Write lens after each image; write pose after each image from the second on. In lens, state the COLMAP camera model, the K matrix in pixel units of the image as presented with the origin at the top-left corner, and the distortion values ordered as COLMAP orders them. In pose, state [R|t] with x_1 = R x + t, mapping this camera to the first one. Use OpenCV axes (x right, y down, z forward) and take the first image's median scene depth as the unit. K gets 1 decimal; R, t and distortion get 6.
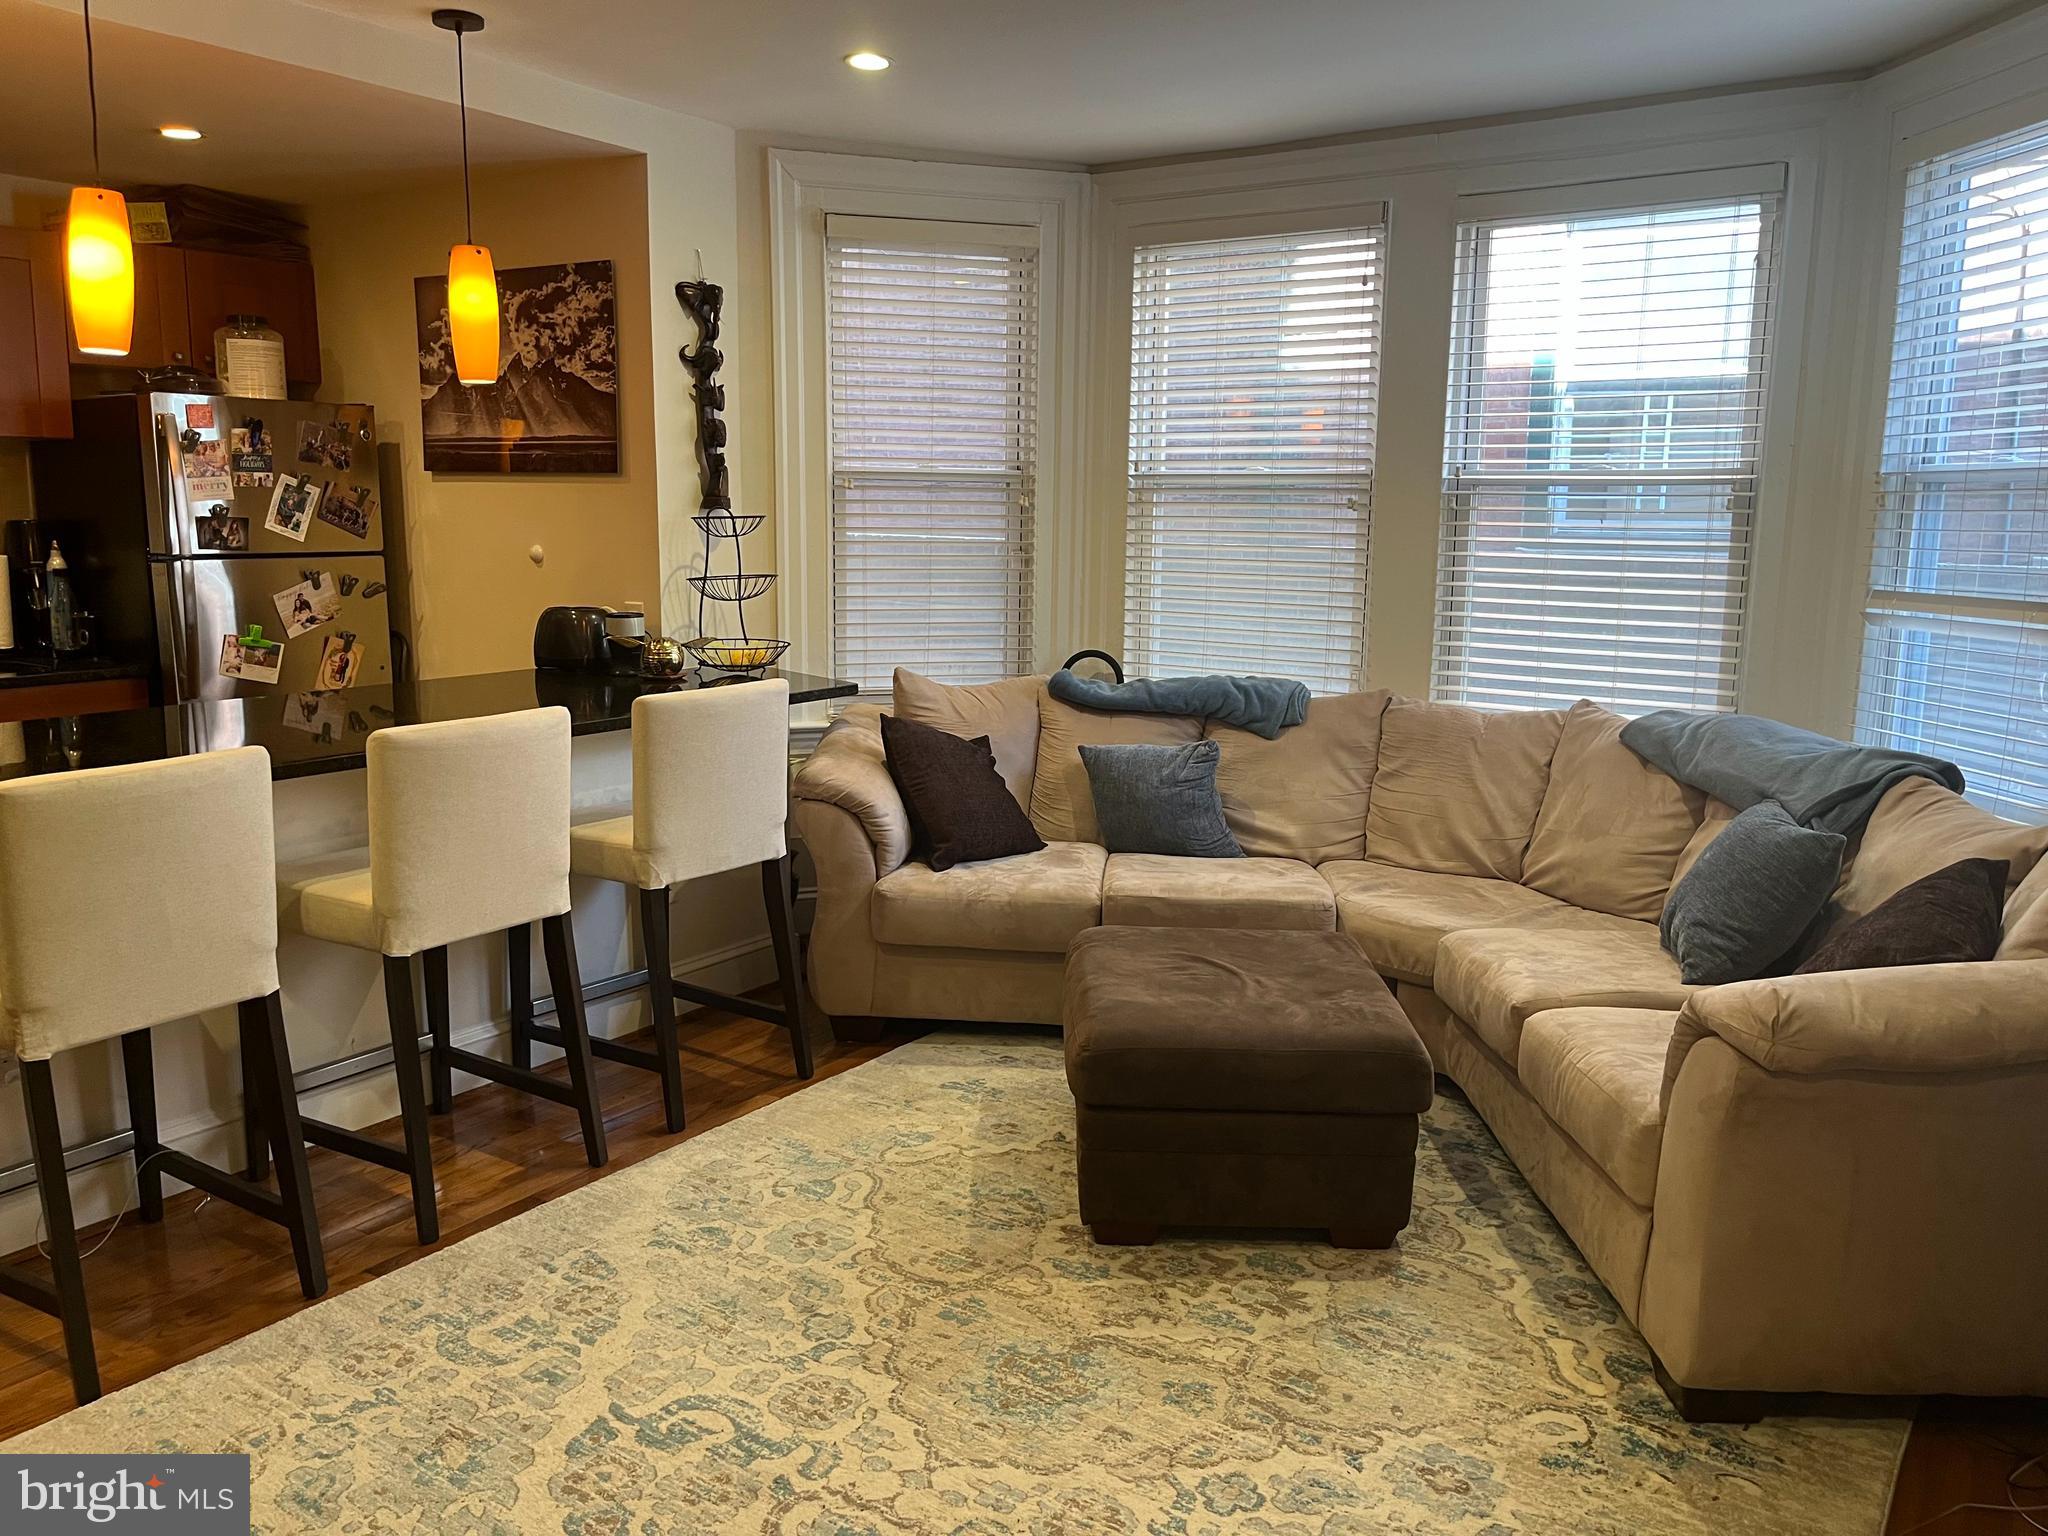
lens RADIAL K [[1550.5, 0, 1025.7], [0, 1550.5, 768.9], [0, 0, 1]] dist [0.040733, -0.072896]
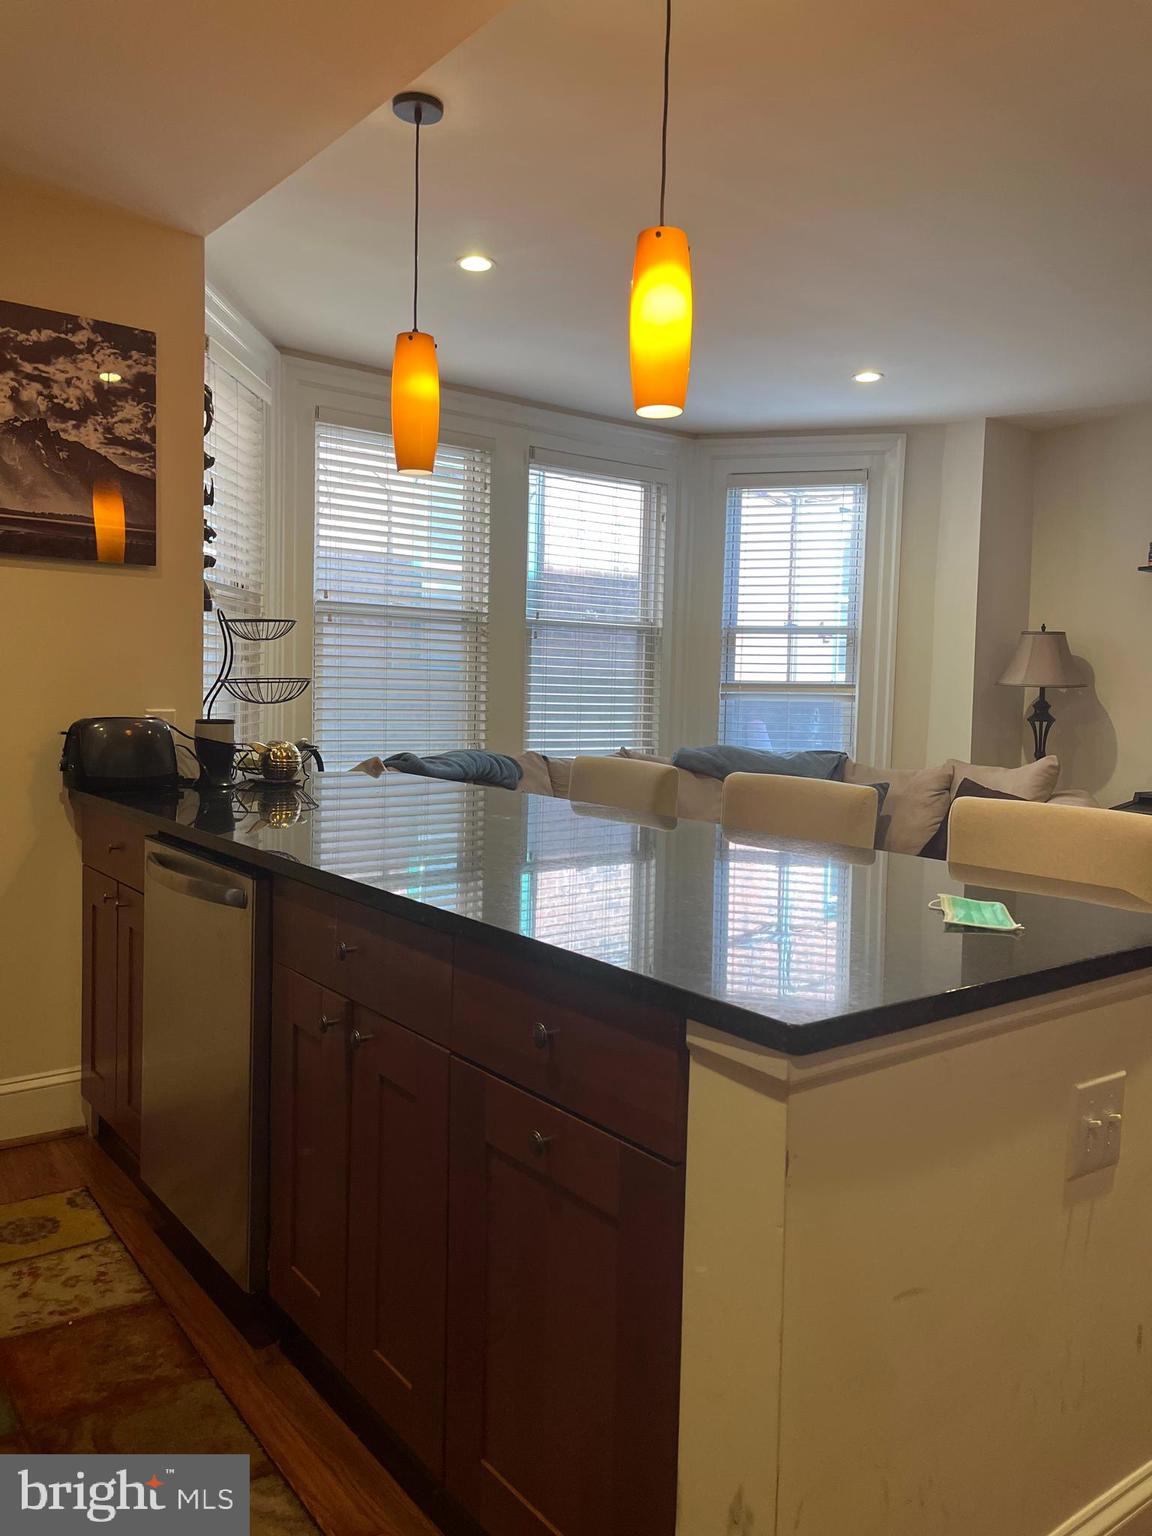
lens RADIAL K [[1162.9, 0, 577.5], [0, 1162.9, 764.2], [0, 0, 1]] dist [0.040733, -0.072896]
pose [[0.320292, -0.067856, 0.944885, -0.828349], [0.131202, 0.990996, 0.026694, -0.062776], [-0.938189, 0.115421, 0.326311, 0.564598]]
